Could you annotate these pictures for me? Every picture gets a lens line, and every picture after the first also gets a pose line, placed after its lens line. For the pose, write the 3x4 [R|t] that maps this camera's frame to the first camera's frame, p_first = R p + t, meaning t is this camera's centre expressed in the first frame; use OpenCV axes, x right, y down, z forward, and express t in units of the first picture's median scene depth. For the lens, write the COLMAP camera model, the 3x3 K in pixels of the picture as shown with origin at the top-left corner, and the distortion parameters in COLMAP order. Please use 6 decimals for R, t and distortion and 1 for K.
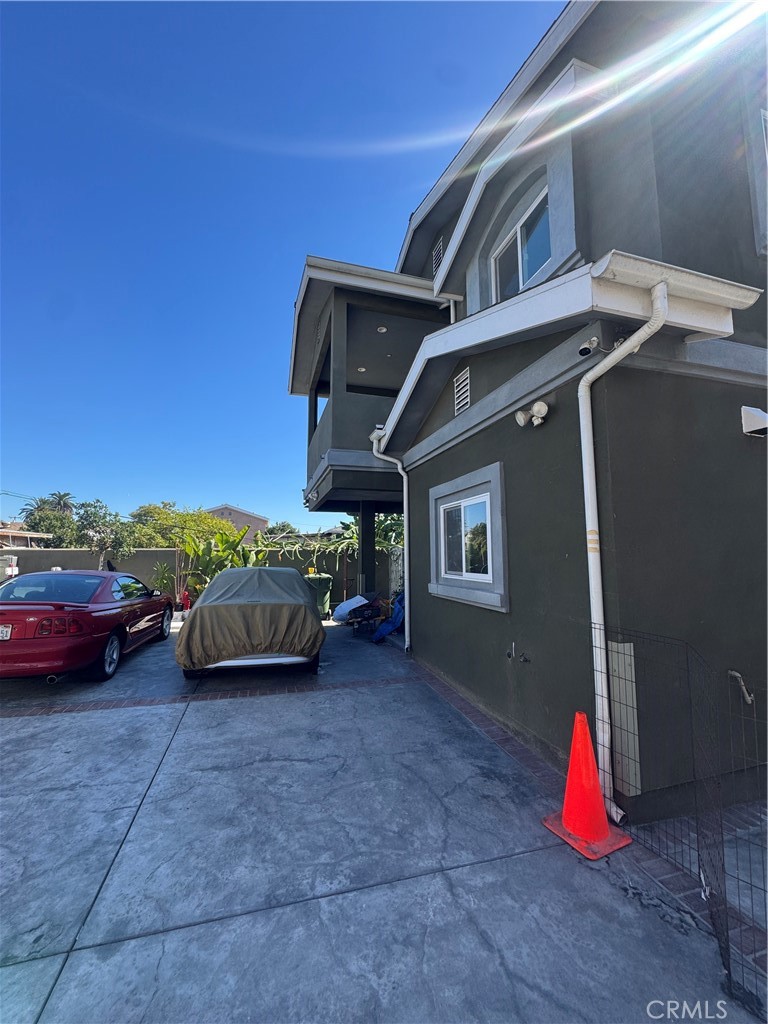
lens RADIAL K [[408.2, 0, 383.1], [0, 408.2, 515.0], [0, 0, 1]] dist [-0.007884, 0.000610]
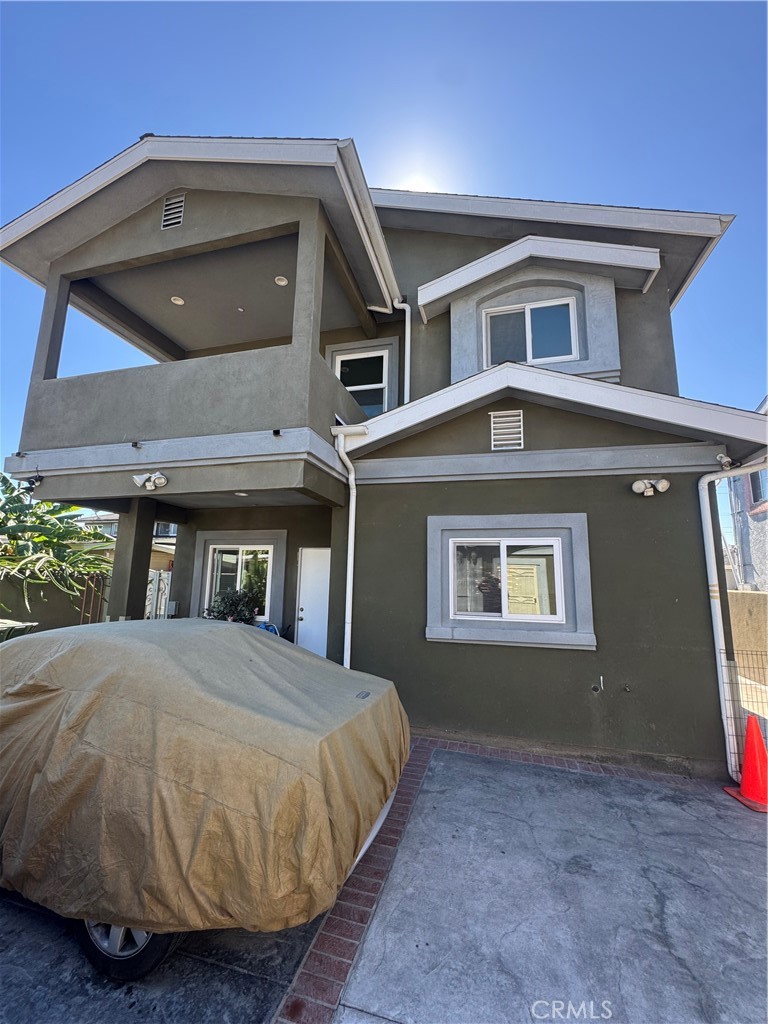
lens RADIAL K [[408.2, 0, 384.5], [0, 408.2, 514.9], [0, 0, 1]] dist [-0.007884, 0.000610]
pose [[0.516315, 0.143611, 0.844271, -0.997940], [-0.105130, 0.989012, -0.103940, 0.050707], [-0.849921, -0.035092, 0.525740, 0.930179]]
